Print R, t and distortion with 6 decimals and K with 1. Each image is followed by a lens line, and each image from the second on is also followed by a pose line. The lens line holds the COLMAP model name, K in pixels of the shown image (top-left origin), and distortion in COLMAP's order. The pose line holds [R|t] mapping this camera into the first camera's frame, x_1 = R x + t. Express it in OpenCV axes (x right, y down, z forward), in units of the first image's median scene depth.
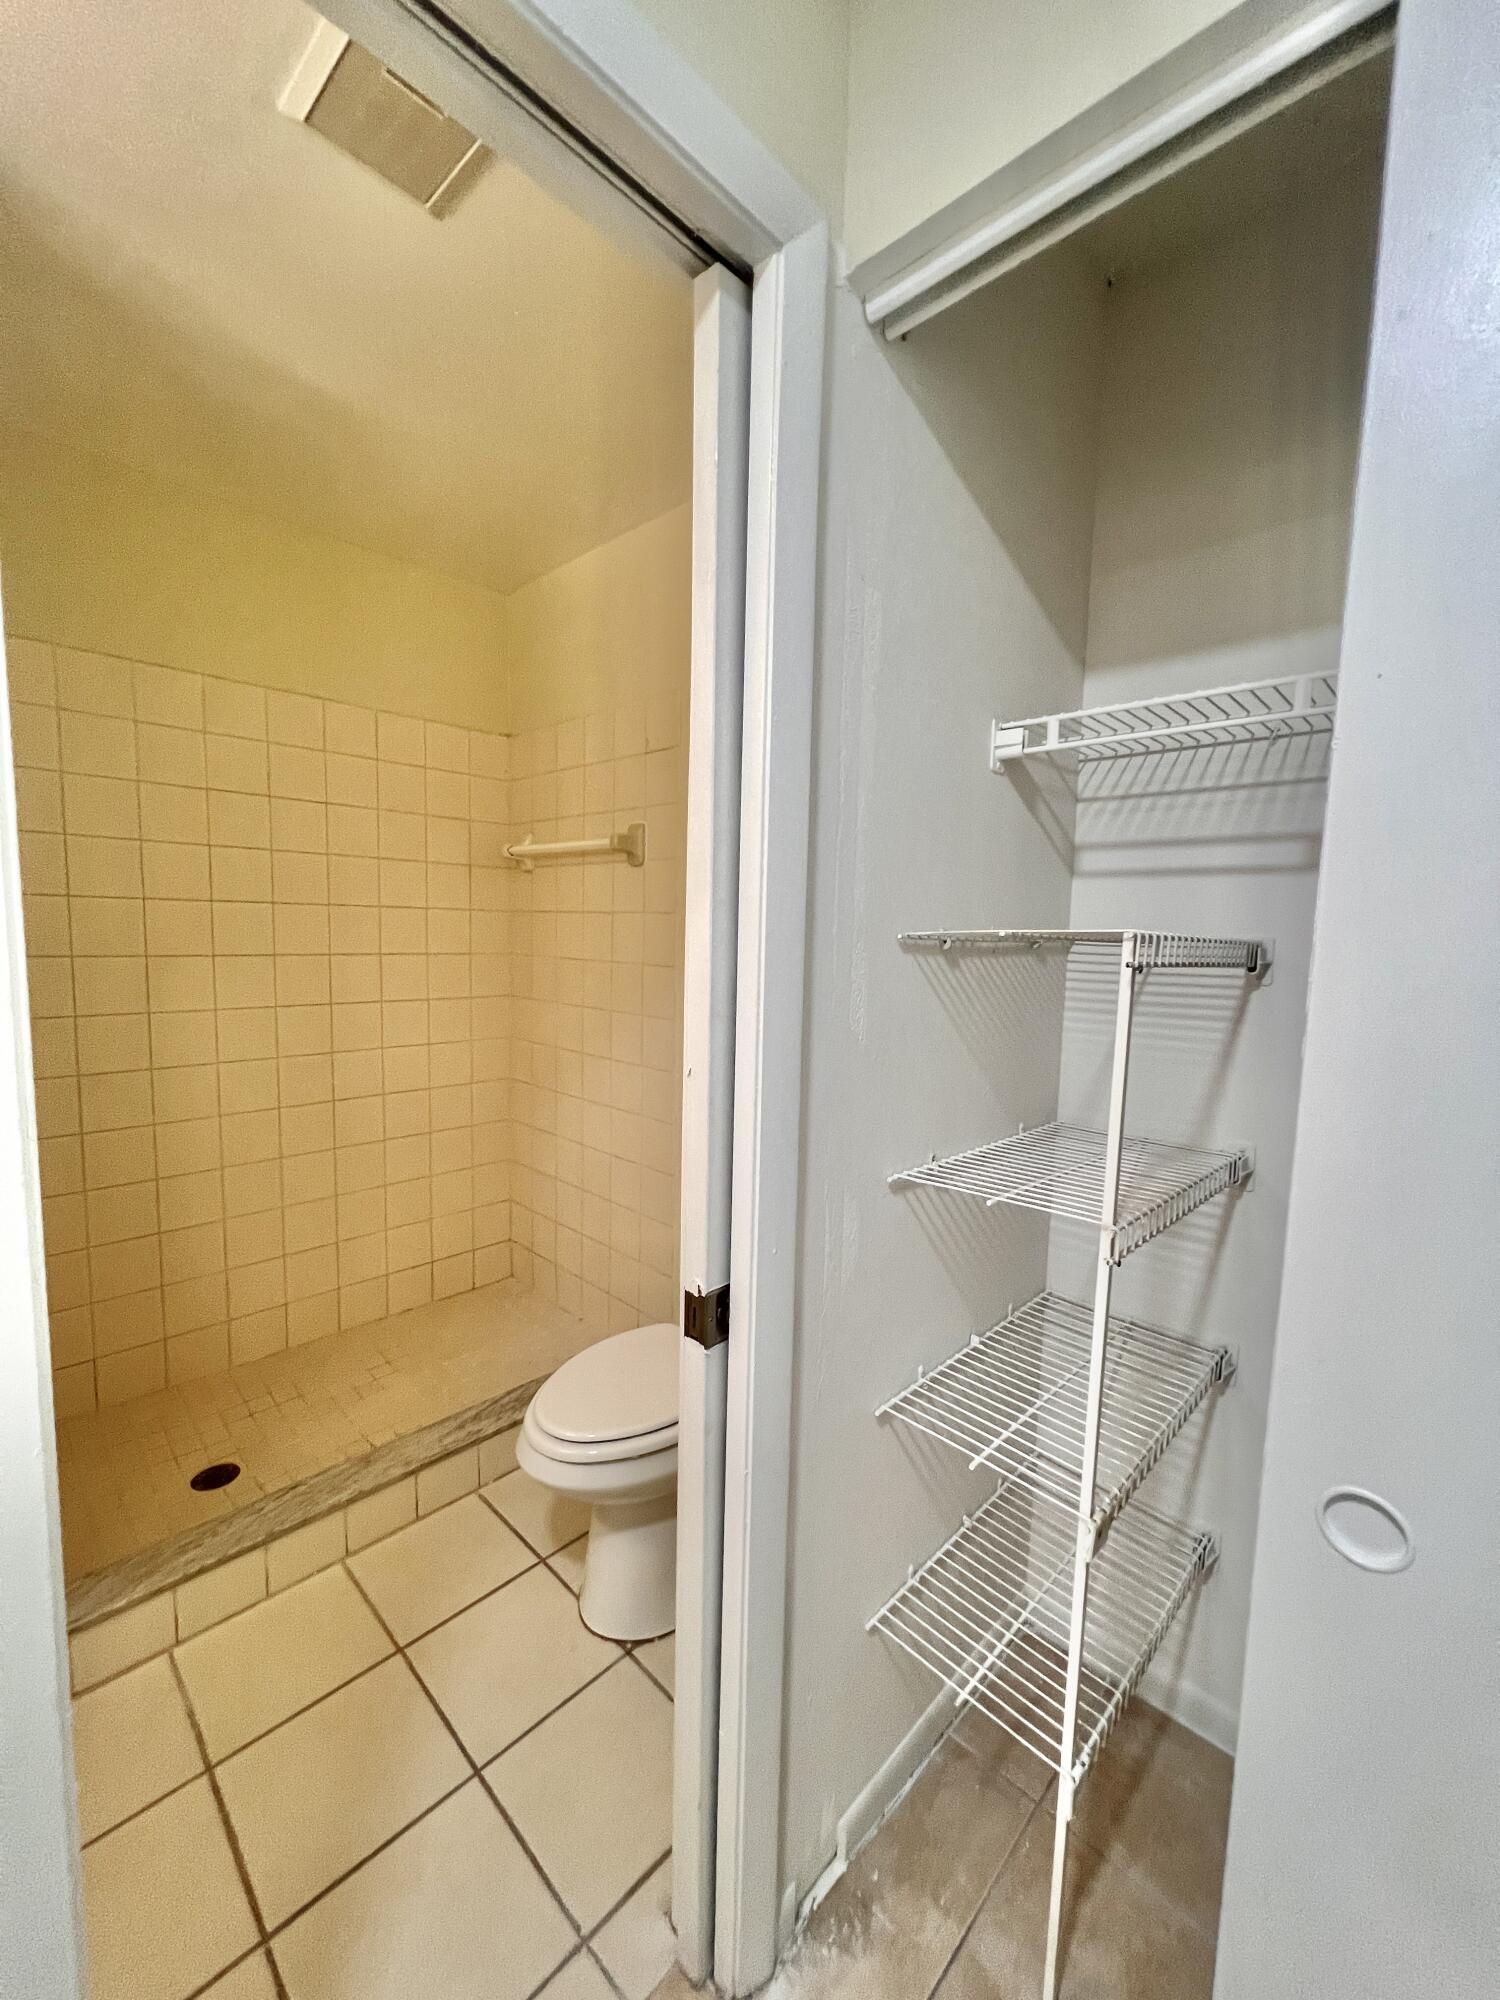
lens RADIAL K [[795.8, 0, 749.3], [0, 795.8, 998.9], [0, 0, 1]] dist [-0.000304, -0.000476]
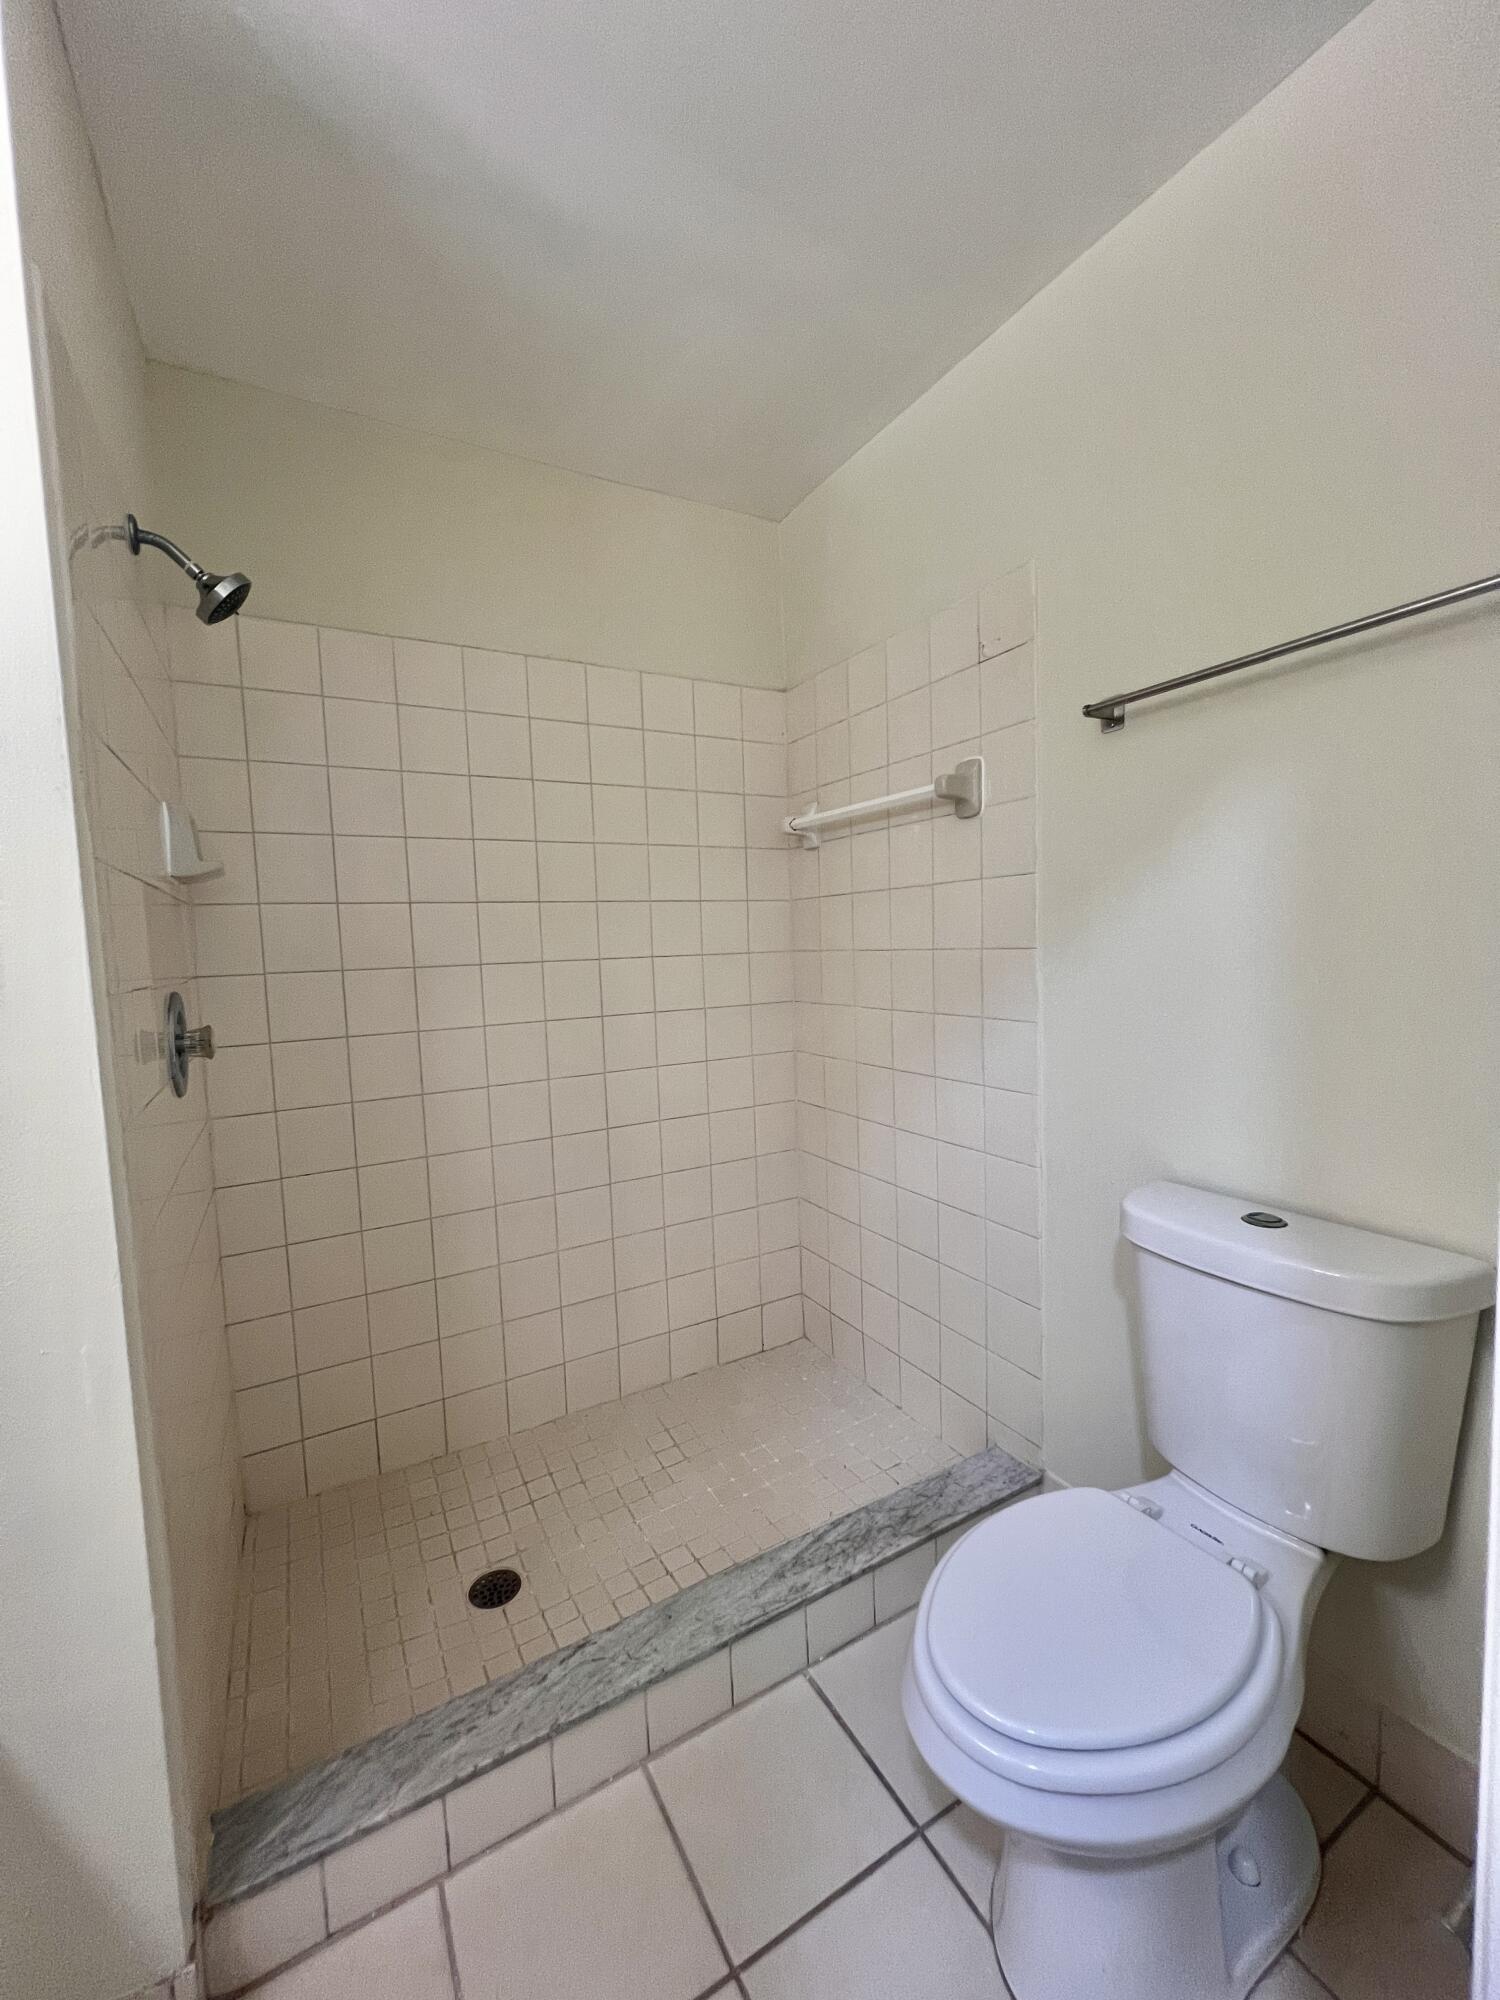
lens RADIAL K [[795.8, 0, 757.5], [0, 795.8, 990.1], [0, 0, 1]] dist [-0.000304, -0.000476]
pose [[0.960984, -0.041113, -0.273532, -0.138835], [0.034421, 0.998980, -0.029221, 0.010133], [0.274455, 0.018666, 0.961419, 0.237865]]
